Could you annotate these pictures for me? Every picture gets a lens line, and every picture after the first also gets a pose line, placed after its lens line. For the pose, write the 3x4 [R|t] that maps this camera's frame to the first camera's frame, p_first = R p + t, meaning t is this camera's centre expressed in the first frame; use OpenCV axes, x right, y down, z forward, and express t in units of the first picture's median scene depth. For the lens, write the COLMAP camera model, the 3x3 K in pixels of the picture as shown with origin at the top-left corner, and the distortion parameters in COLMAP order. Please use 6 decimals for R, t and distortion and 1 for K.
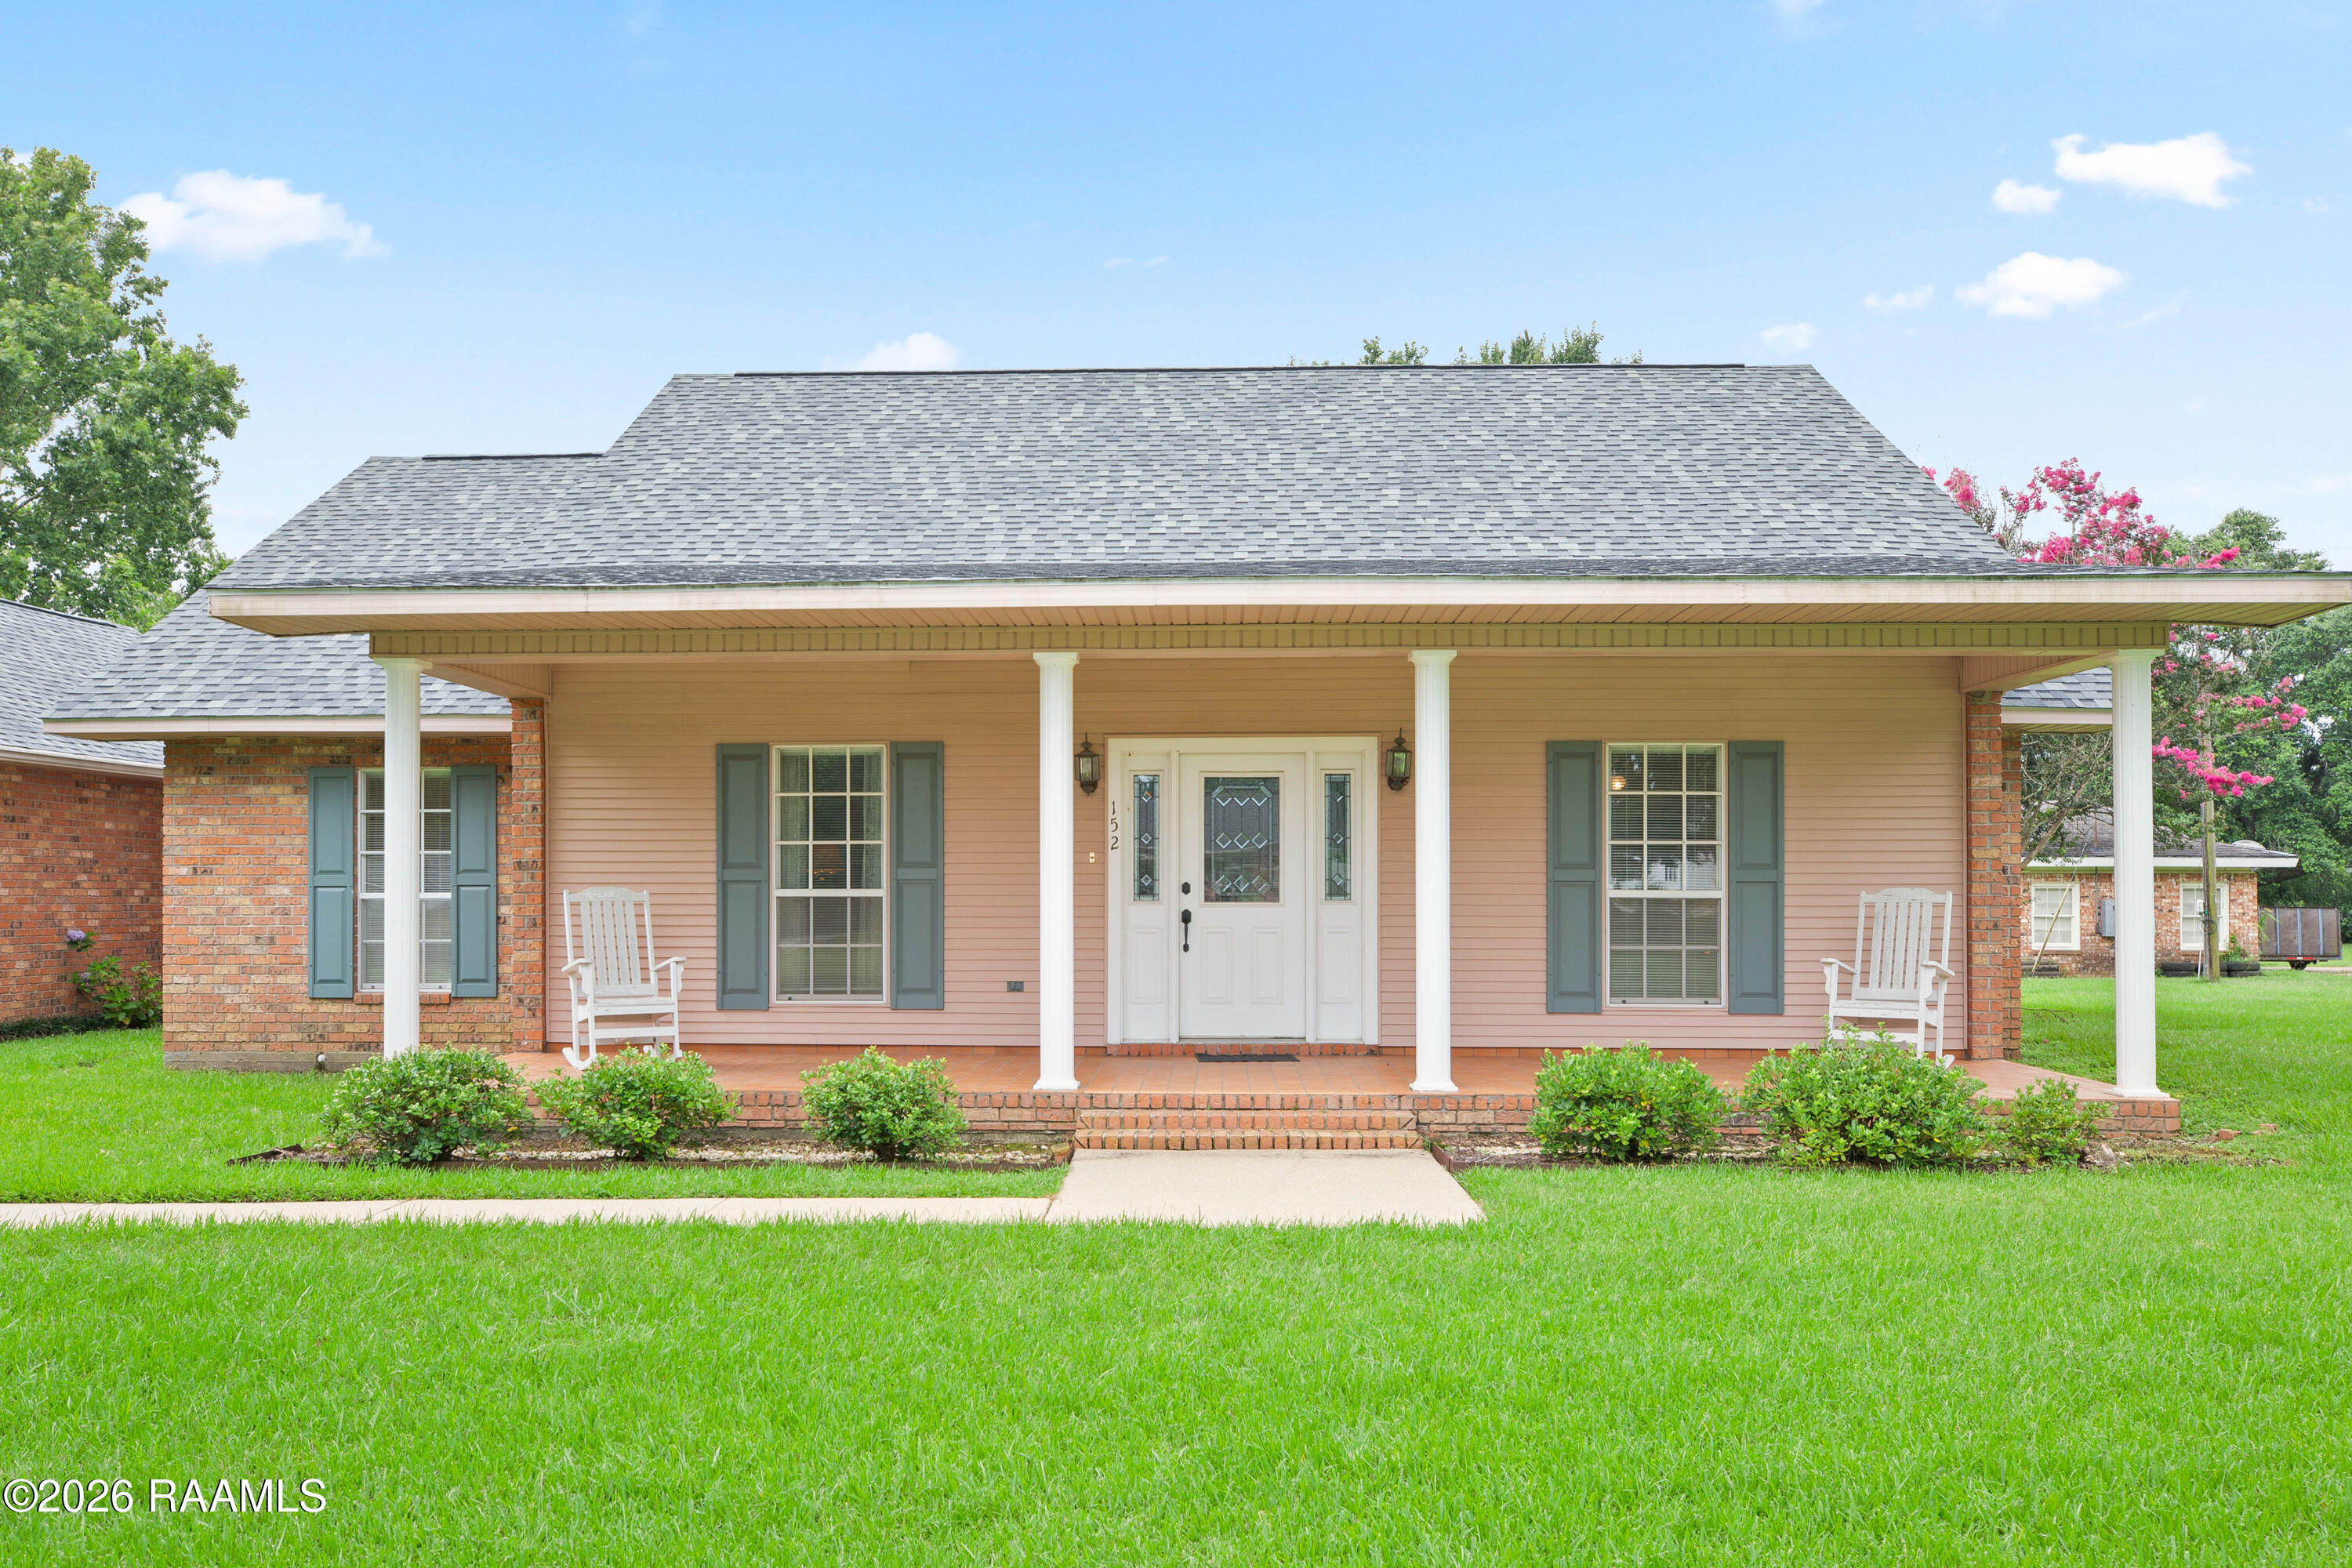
lens RADIAL K [[2134.6, 0, 1194.5], [0, 2134.6, 862.0], [0, 0, 1]] dist [0.002993, -0.023965]
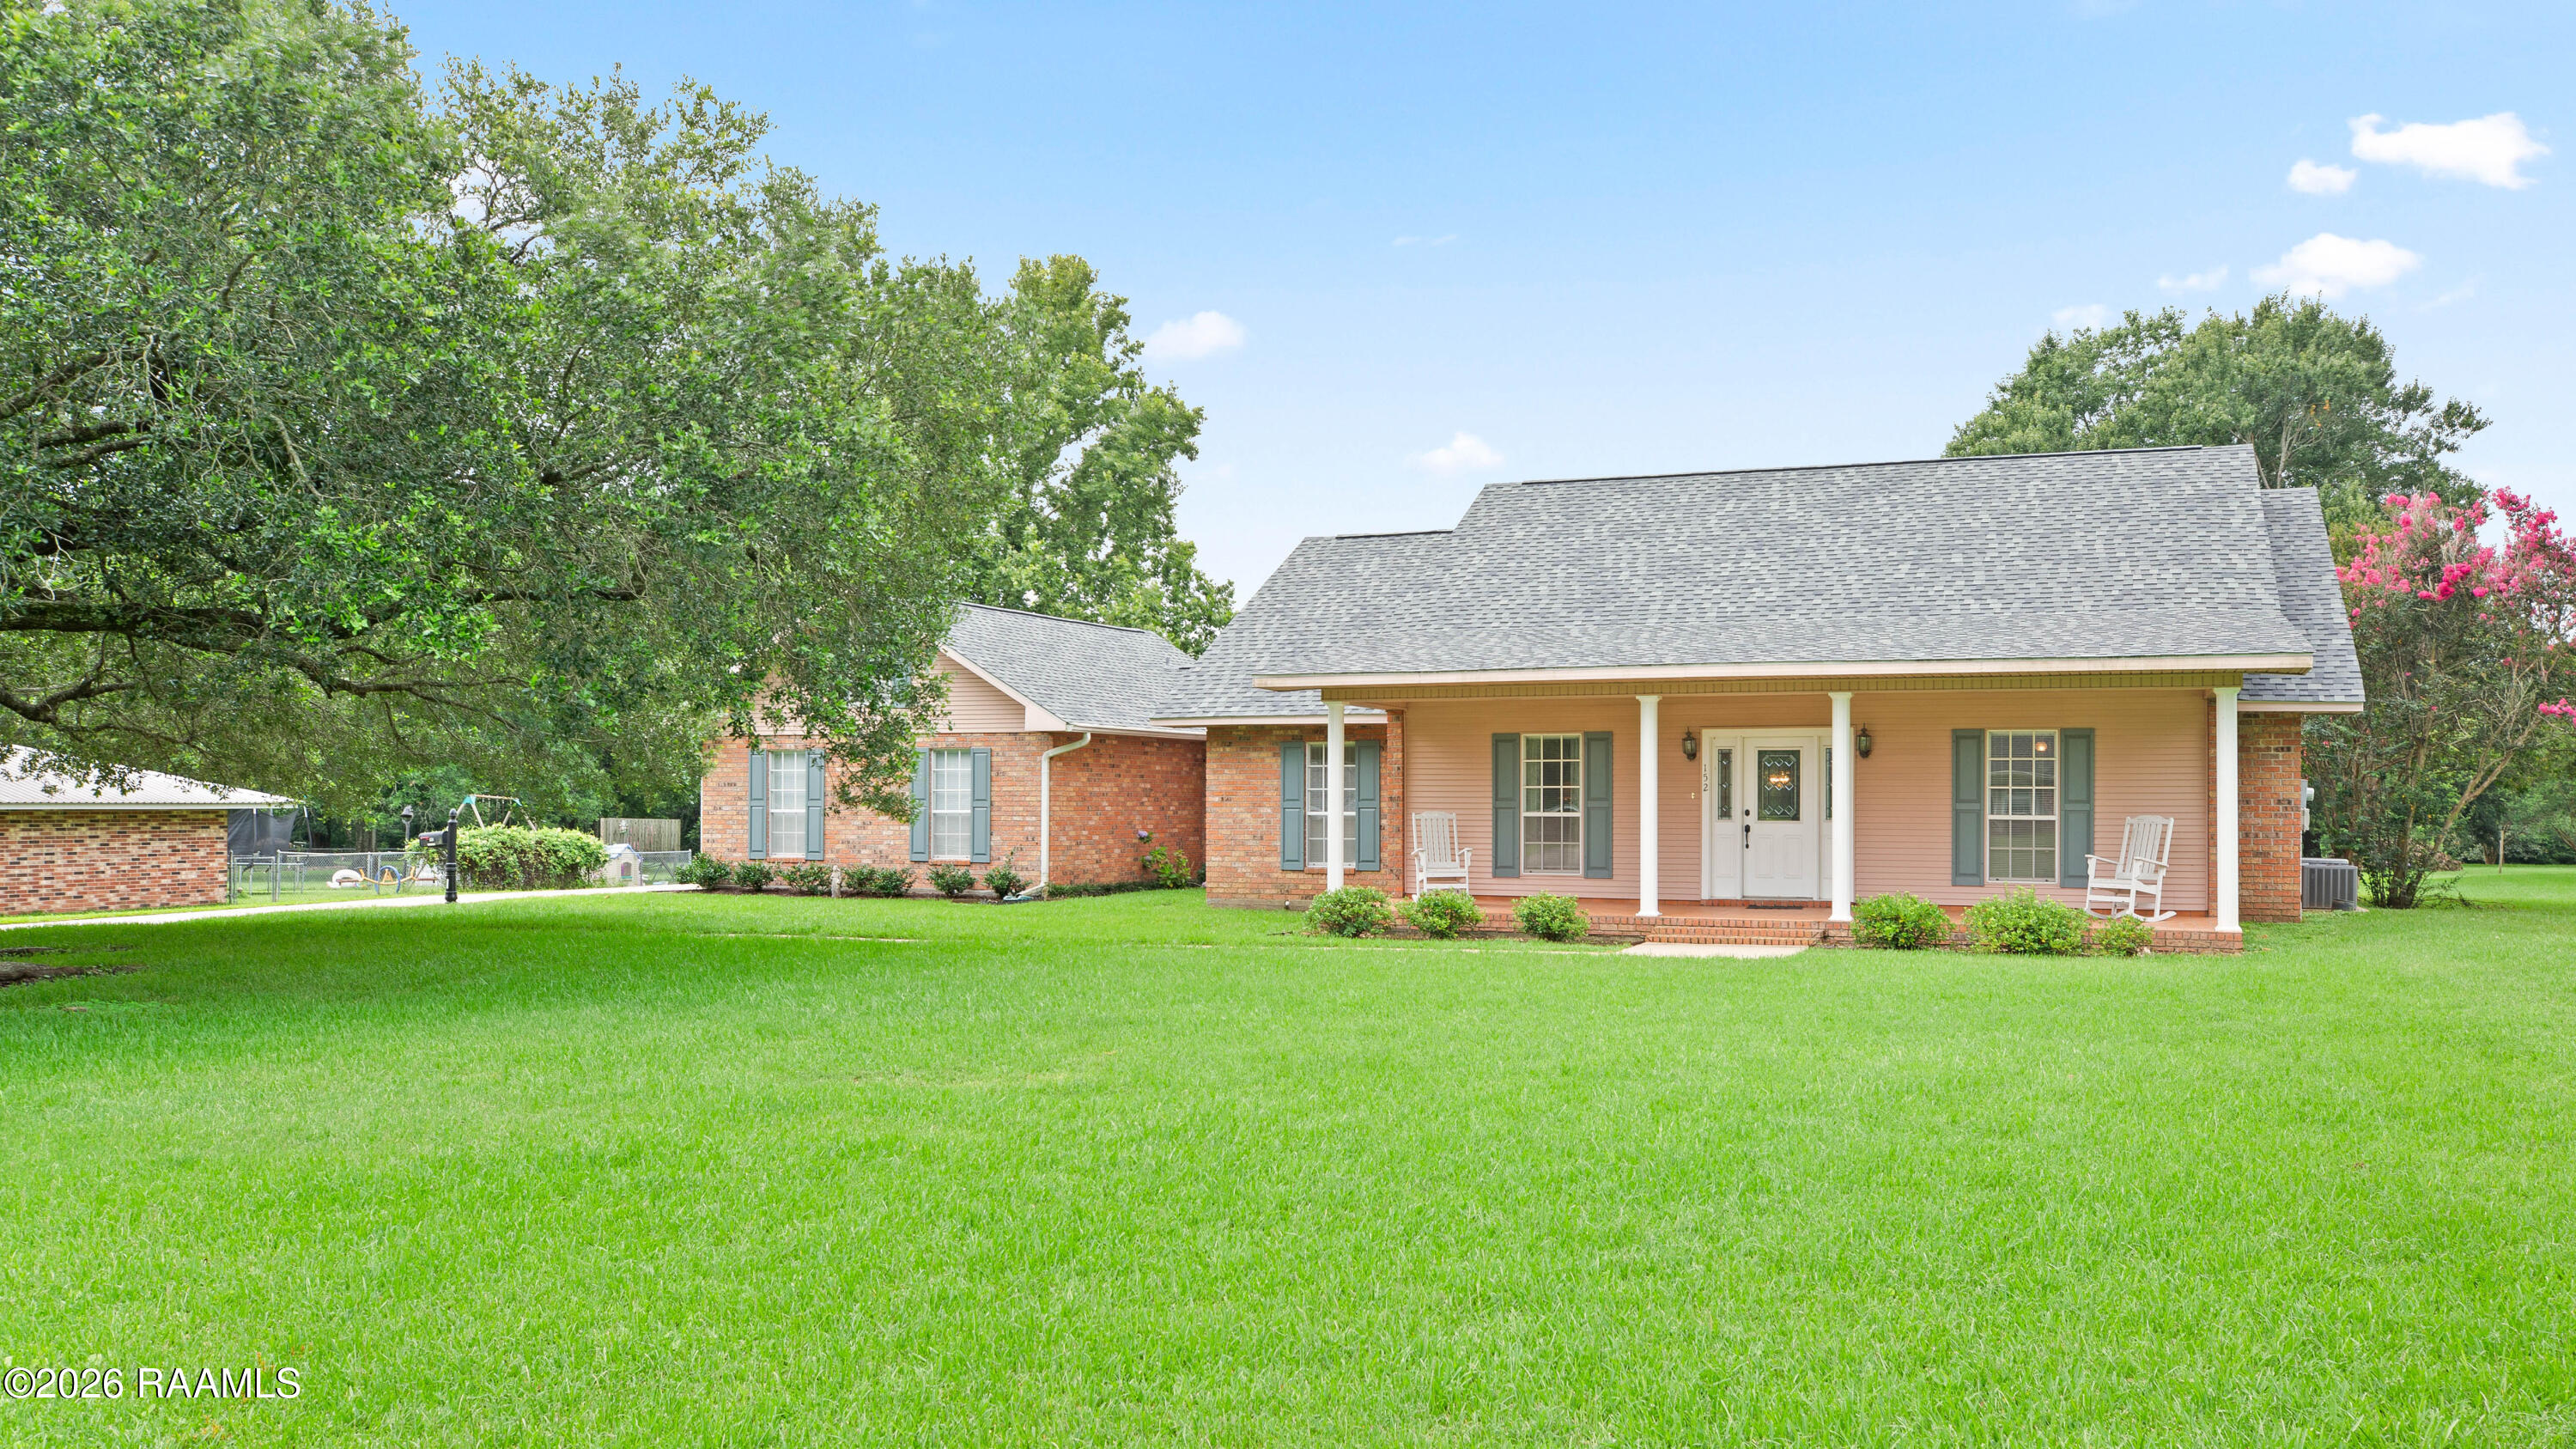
lens RADIAL K [[2073.4, 0, 1291.1], [0, 2073.4, 730.3], [0, 0, 1]] dist [-0.004135, -0.000934]
pose [[0.935662, -0.009223, -0.352776, 0.212522], [0.002756, 0.999819, -0.018829, -0.021131], [0.352886, 0.016645, 0.935518, -0.639495]]
